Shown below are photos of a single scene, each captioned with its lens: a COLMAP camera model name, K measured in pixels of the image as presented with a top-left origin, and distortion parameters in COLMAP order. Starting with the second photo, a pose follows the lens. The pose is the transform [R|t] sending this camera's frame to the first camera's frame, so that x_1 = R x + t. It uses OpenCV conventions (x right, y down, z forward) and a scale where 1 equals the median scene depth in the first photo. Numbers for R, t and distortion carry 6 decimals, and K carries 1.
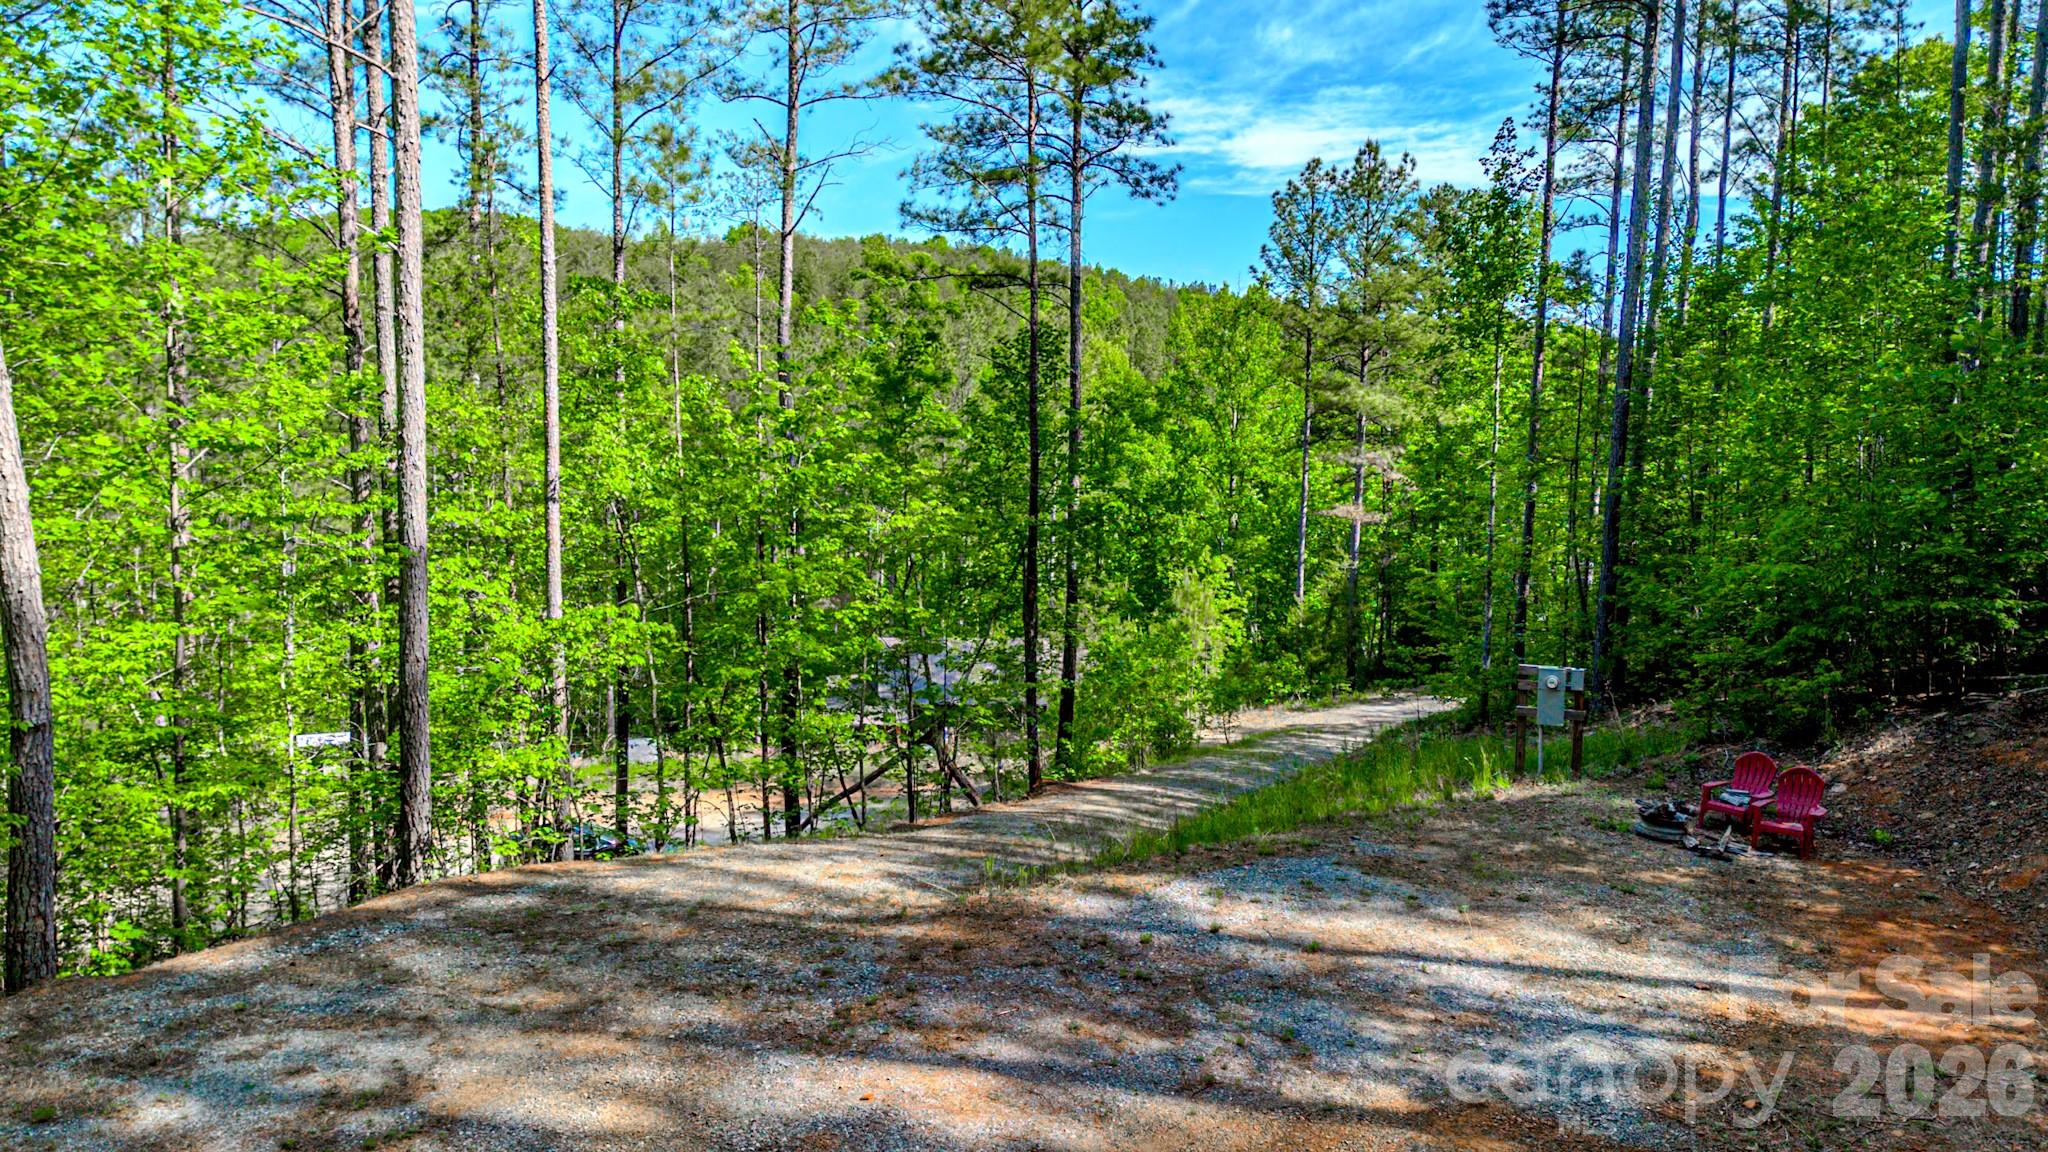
lens RADIAL K [[1438.1, 0, 1027.0], [0, 1438.1, 573.4], [0, 0, 1]] dist [0.058892, -0.063567]
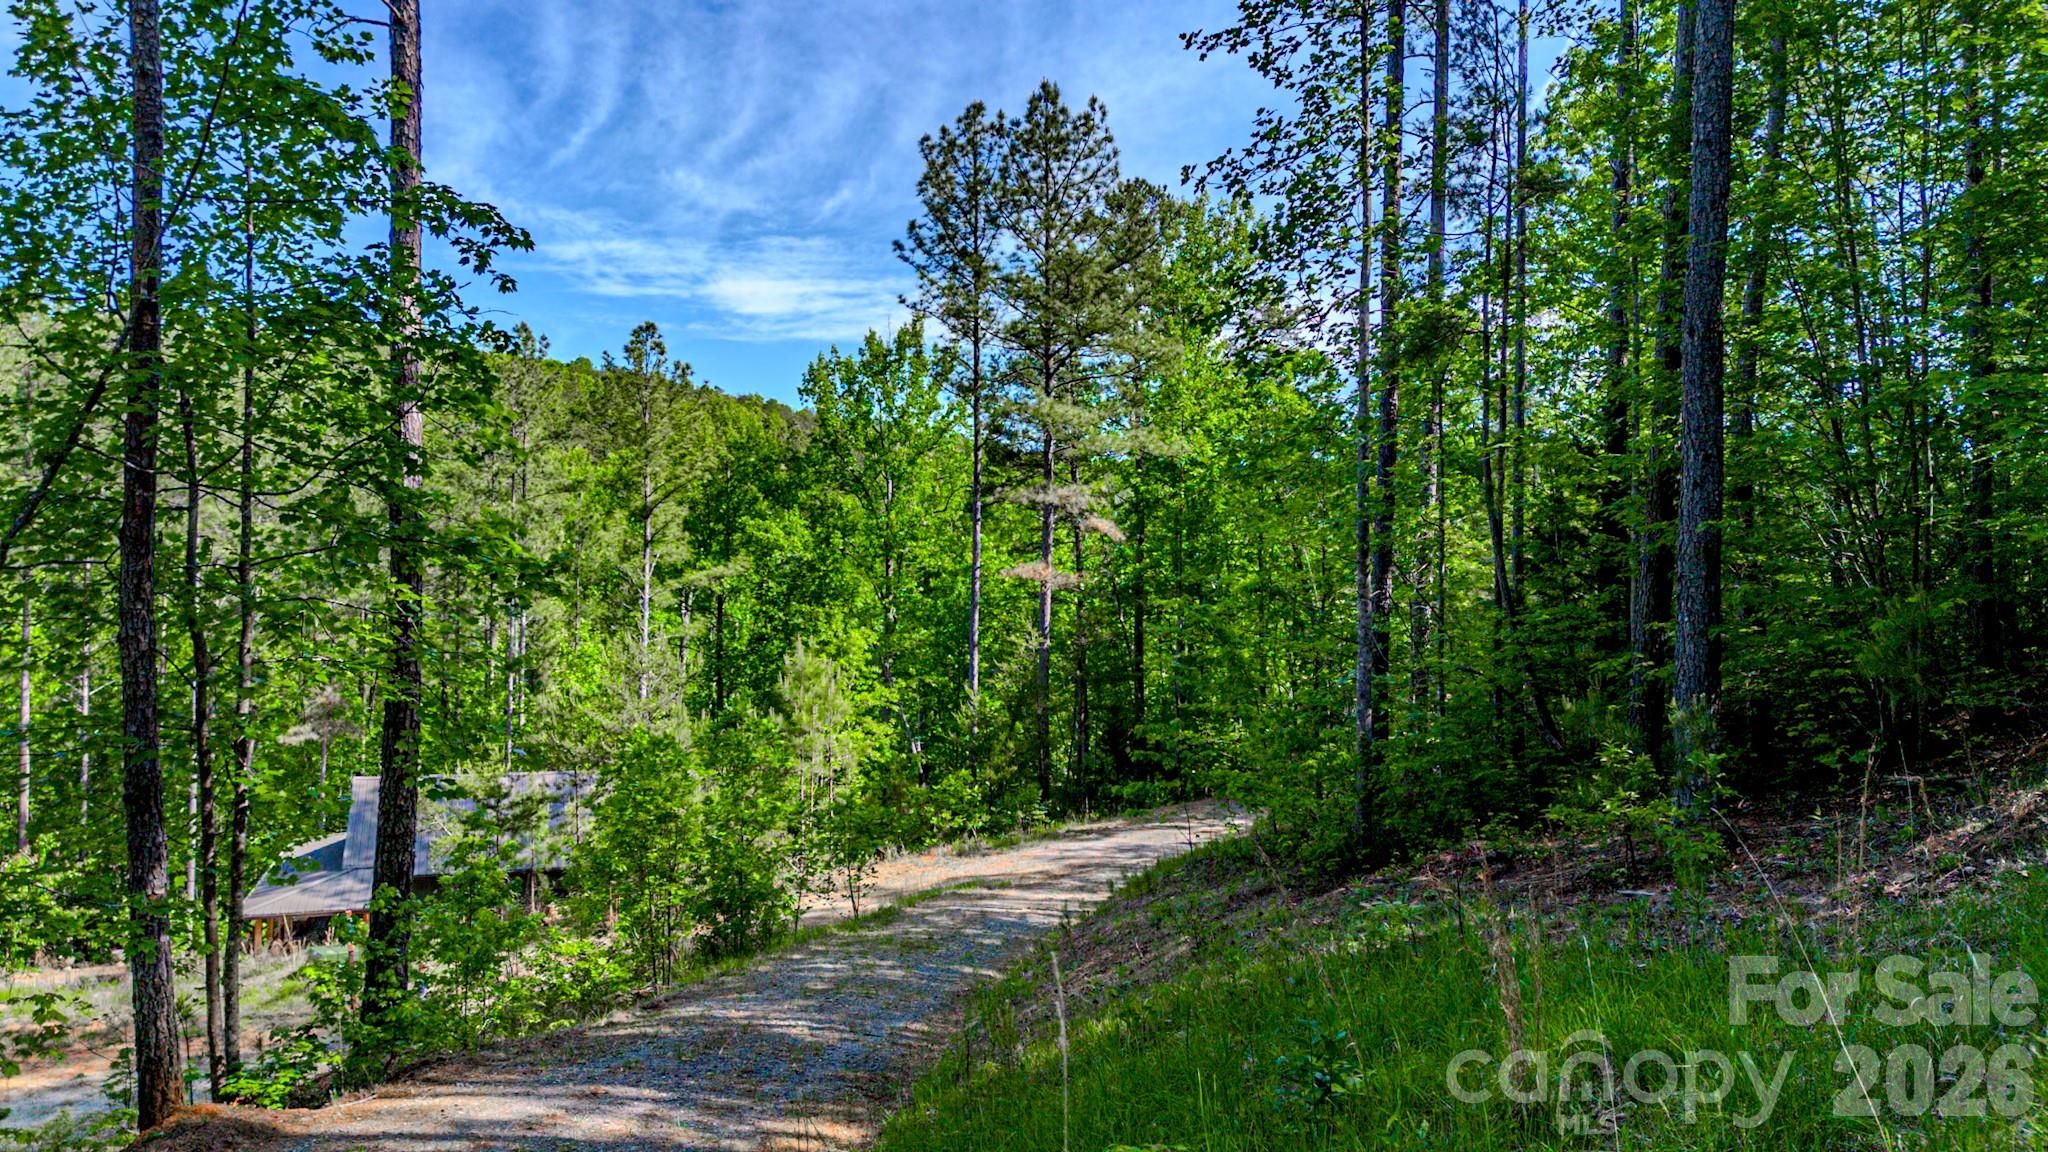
lens RADIAL K [[1438.1, 0, 1015.9], [0, 1438.1, 575.8], [0, 0, 1]] dist [0.058892, -0.063567]
pose [[0.975845, -0.005346, 0.218400, 0.056192], [0.027707, 0.994657, -0.099451, 0.030890], [-0.216701, 0.103100, 0.970779, 0.302239]]
